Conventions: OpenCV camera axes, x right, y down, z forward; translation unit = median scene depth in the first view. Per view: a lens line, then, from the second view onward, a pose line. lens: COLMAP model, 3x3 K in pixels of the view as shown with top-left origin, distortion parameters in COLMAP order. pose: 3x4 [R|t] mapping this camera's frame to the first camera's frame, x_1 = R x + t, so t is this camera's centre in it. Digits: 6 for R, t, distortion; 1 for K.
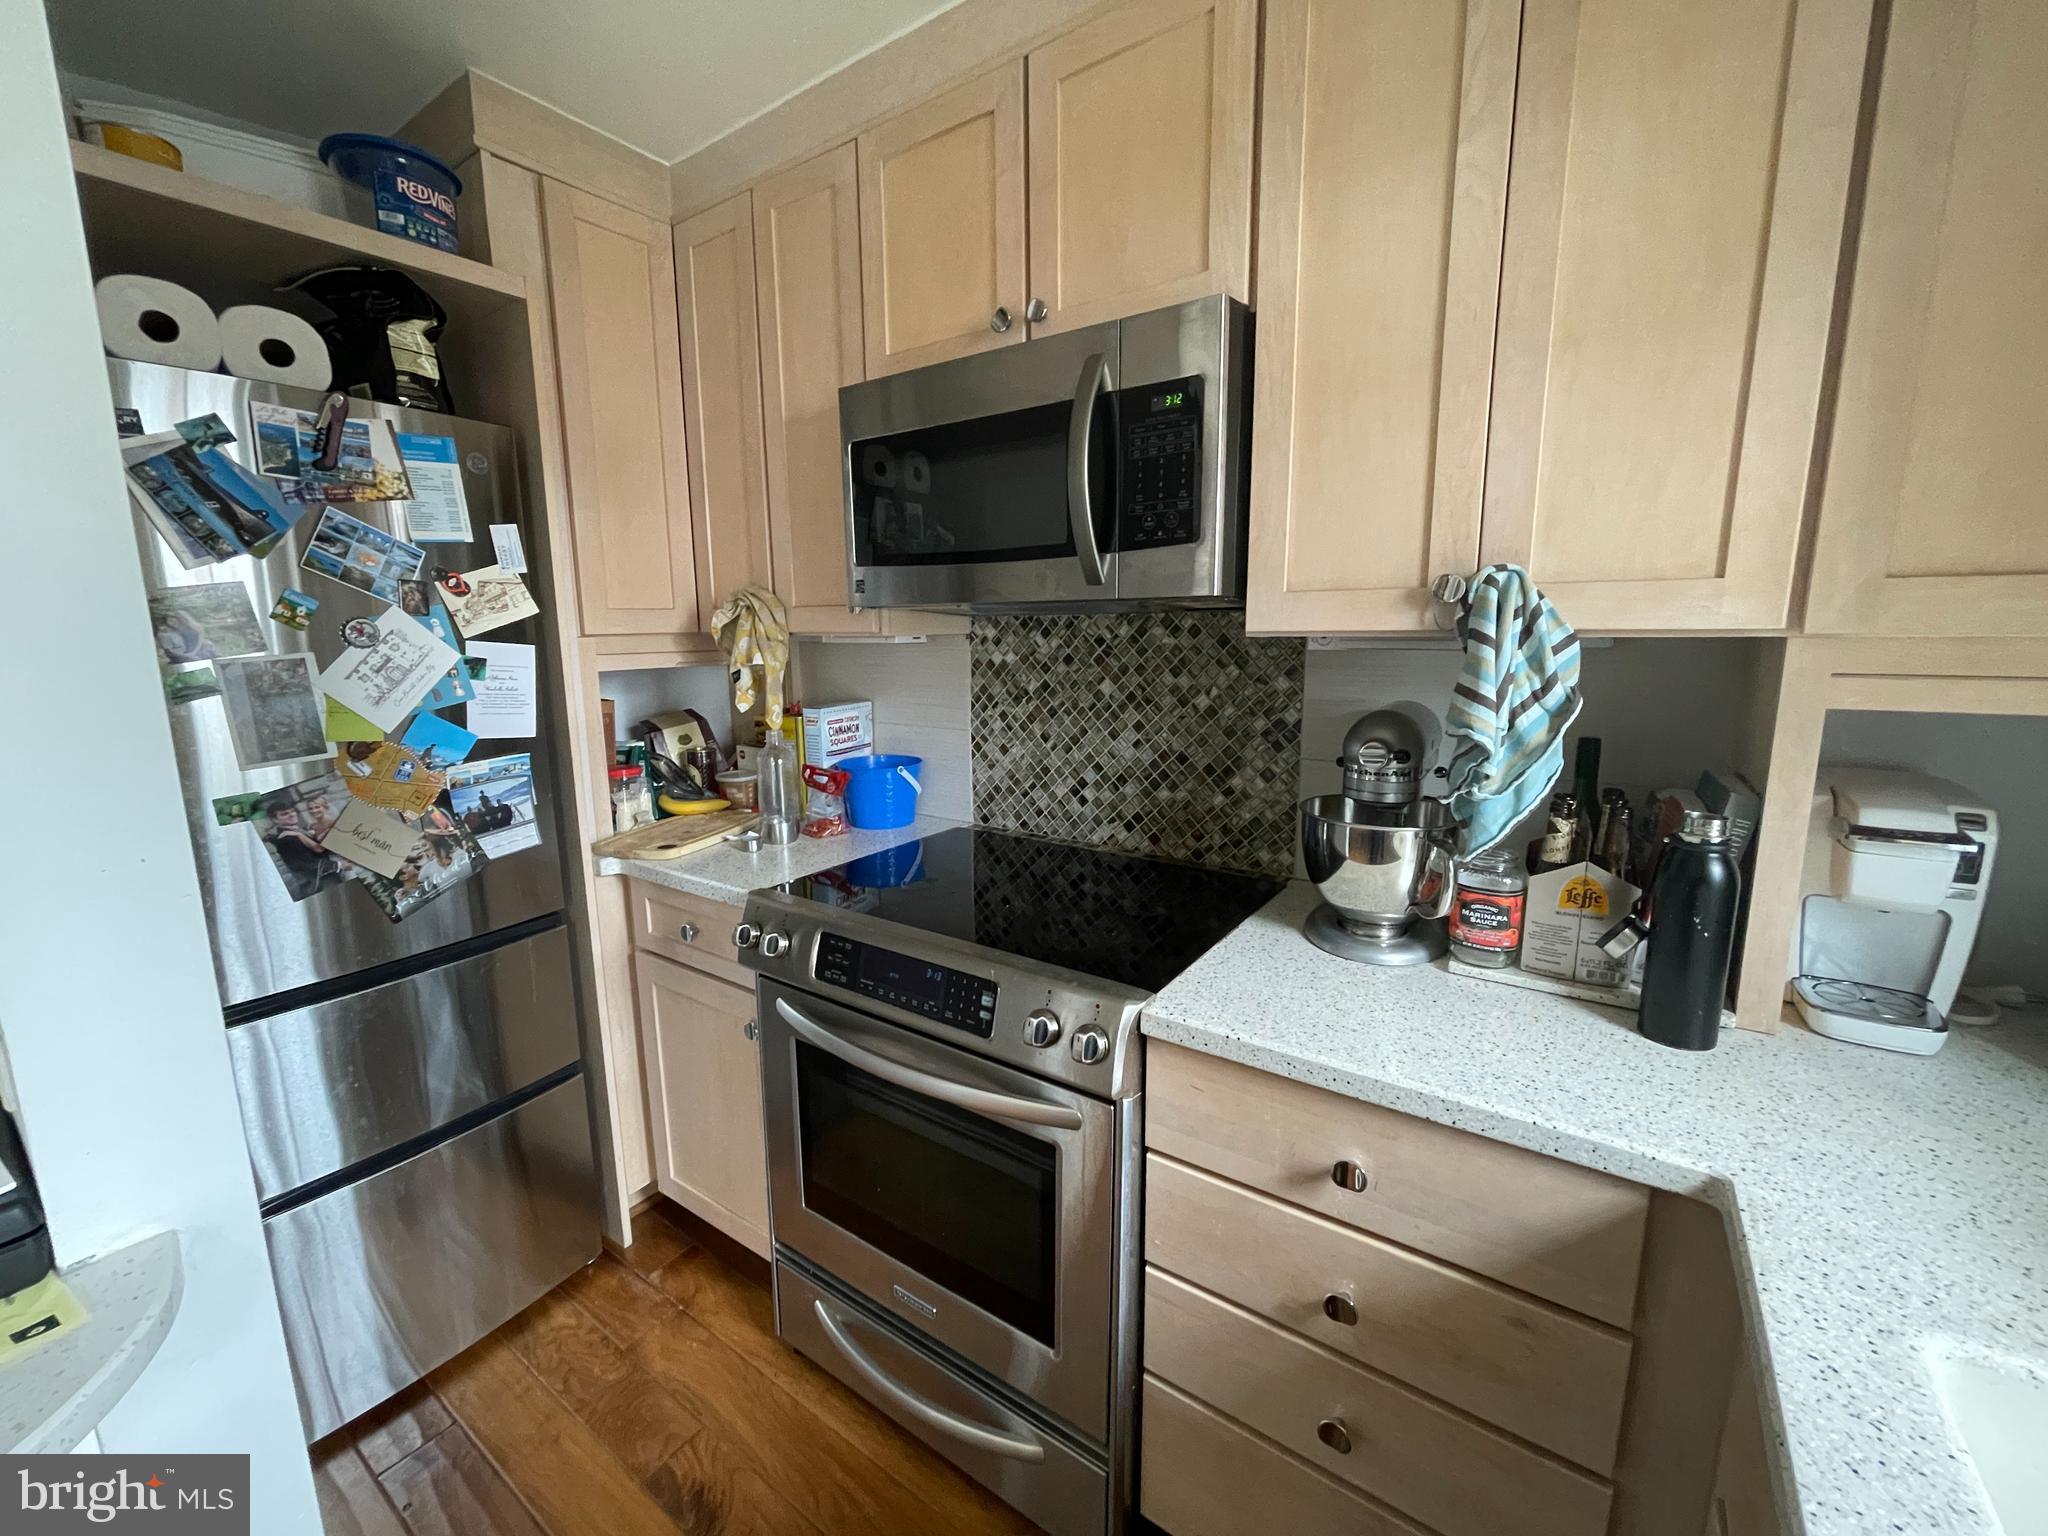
lens RADIAL K [[830.1, 0, 1012.3], [0, 830.1, 761.5], [0, 0, 1]] dist [0.001134, -0.000967]
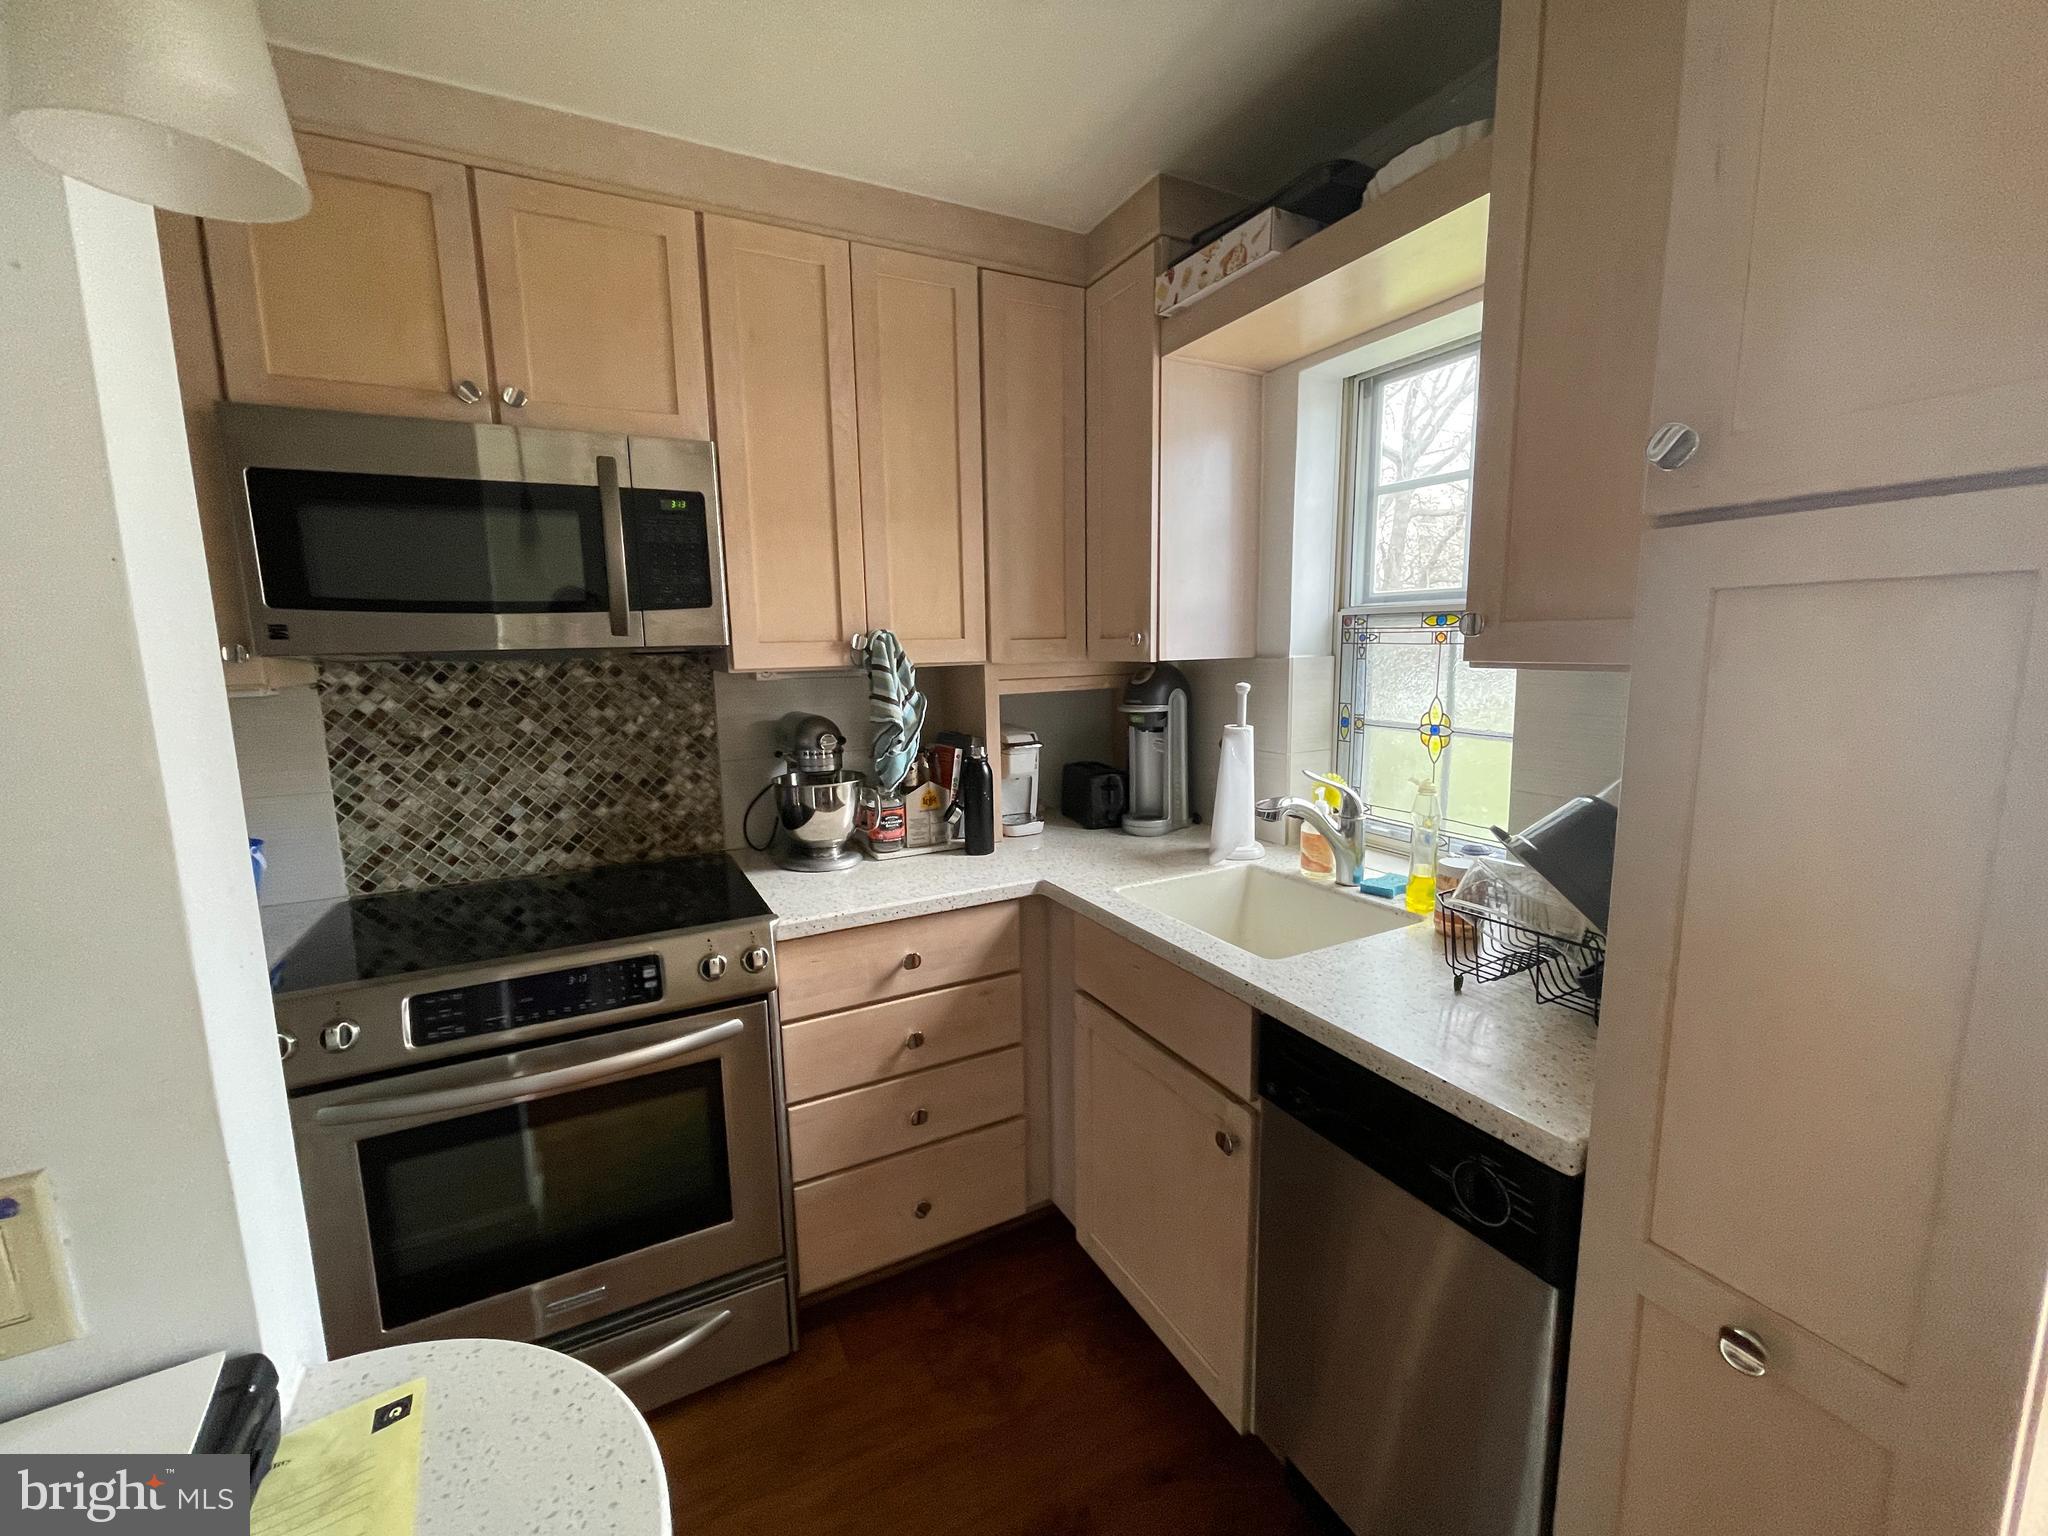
lens RADIAL K [[830.1, 0, 1025.3], [0, 830.1, 764.5], [0, 0, 1]] dist [0.001134, -0.000967]
pose [[0.451575, -0.129470, 0.882790, -0.592023], [0.162477, 0.984805, 0.061320, -0.000453], [-0.877315, 0.115742, 0.465749, -0.070633]]
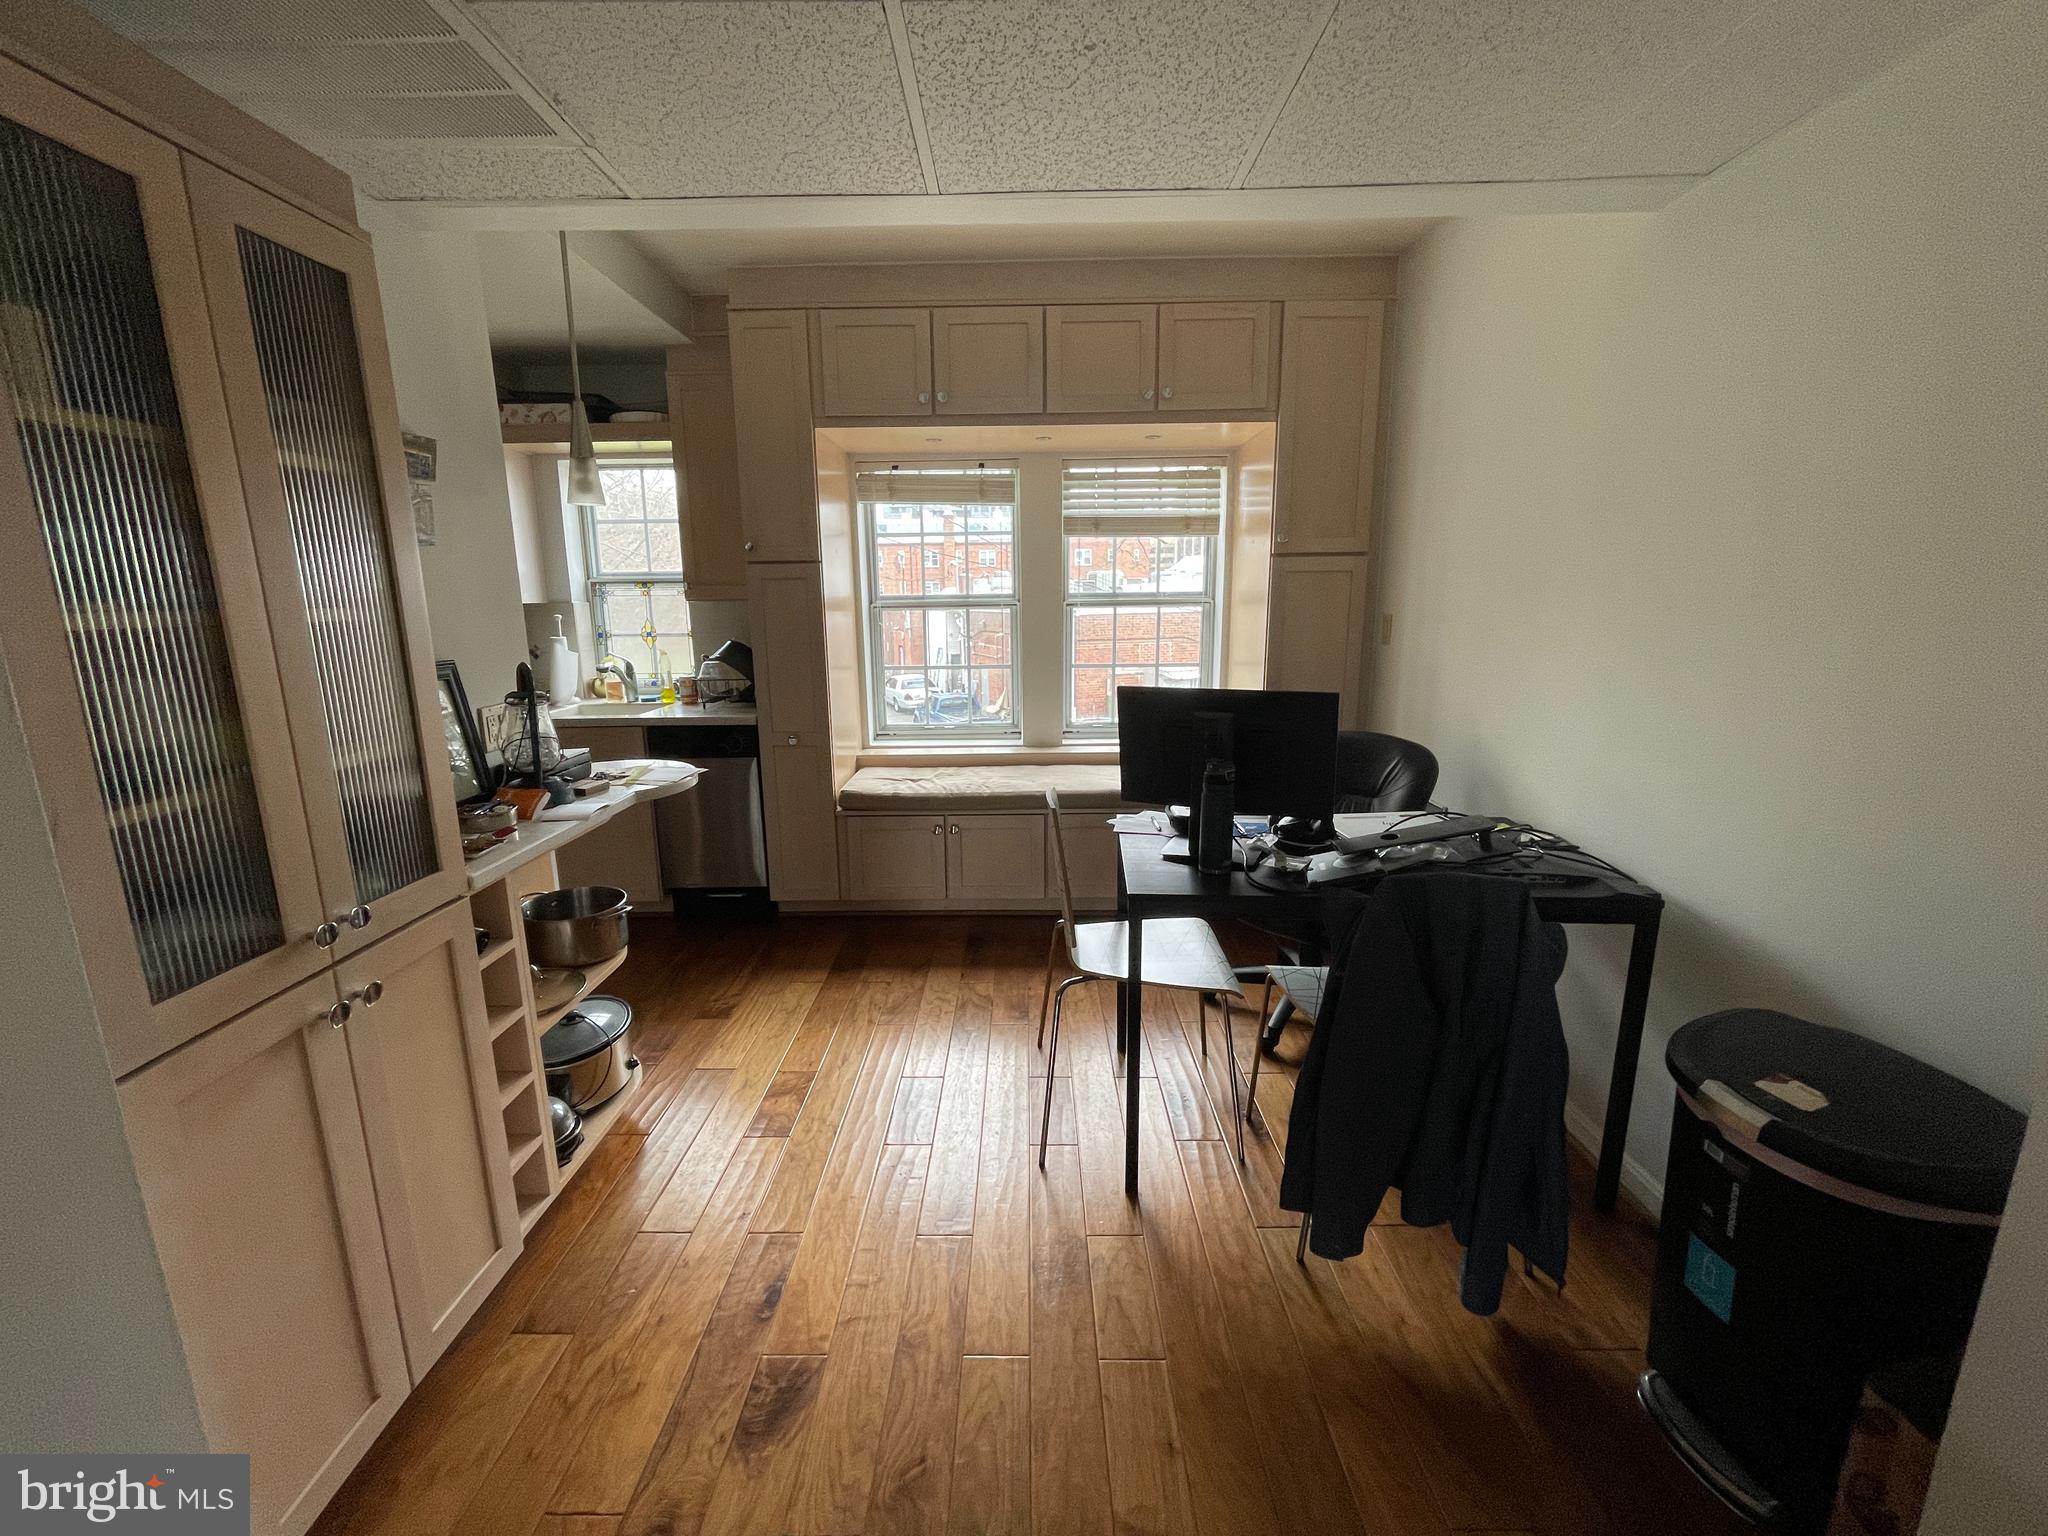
lens RADIAL K [[830.1, 0, 1014.4], [0, 830.1, 765.1], [0, 0, 1]] dist [0.001134, -0.000967]
pose [[-0.581280, -0.140286, 0.801519, -2.098535], [0.155667, 0.947661, 0.278757, -0.041959], [-0.798675, 0.286806, -0.529019, 0.531279]]
